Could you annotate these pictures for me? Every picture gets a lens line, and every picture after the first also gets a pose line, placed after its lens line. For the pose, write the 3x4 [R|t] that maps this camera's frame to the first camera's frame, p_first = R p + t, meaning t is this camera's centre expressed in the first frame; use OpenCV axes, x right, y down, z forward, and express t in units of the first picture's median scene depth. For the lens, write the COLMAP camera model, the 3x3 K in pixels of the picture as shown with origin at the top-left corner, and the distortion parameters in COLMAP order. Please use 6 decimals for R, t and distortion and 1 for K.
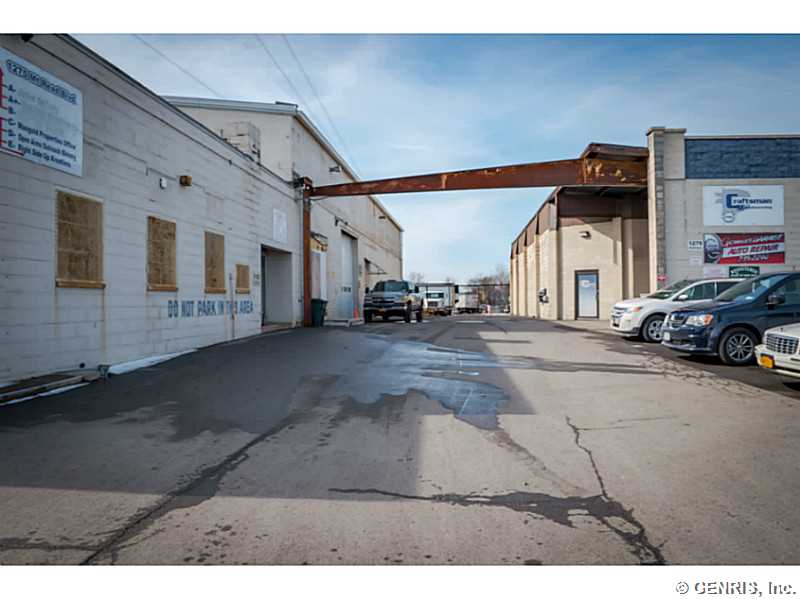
lens RADIAL K [[652.7, 0, 399.6], [0, 652.7, 300.3], [0, 0, 1]] dist [-0.041288, 0.010480]
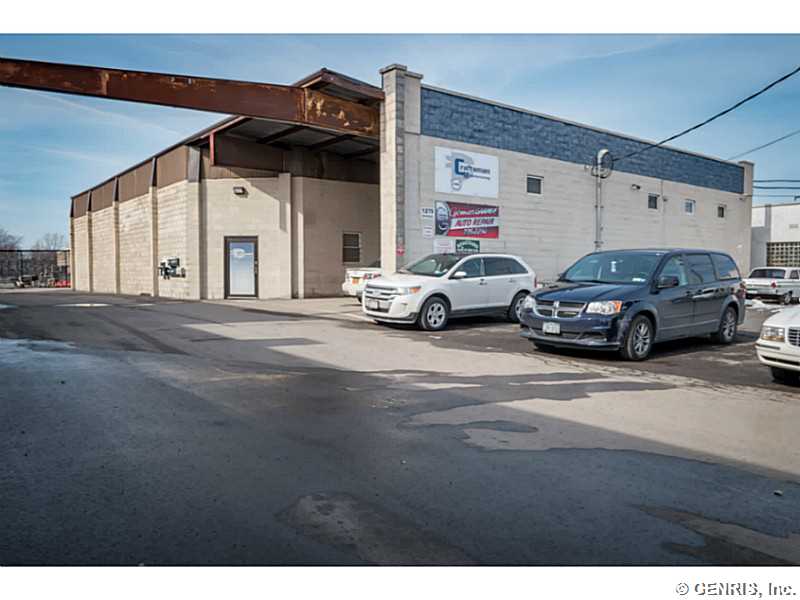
lens RADIAL K [[652.7, 0, 399.9], [0, 652.7, 299.7], [0, 0, 1]] dist [-0.041288, 0.010480]
pose [[0.706679, -0.024679, 0.707104, -0.188843], [-0.008939, 0.999000, 0.043801, -0.007697], [-0.707478, -0.037274, 0.705752, 0.408439]]
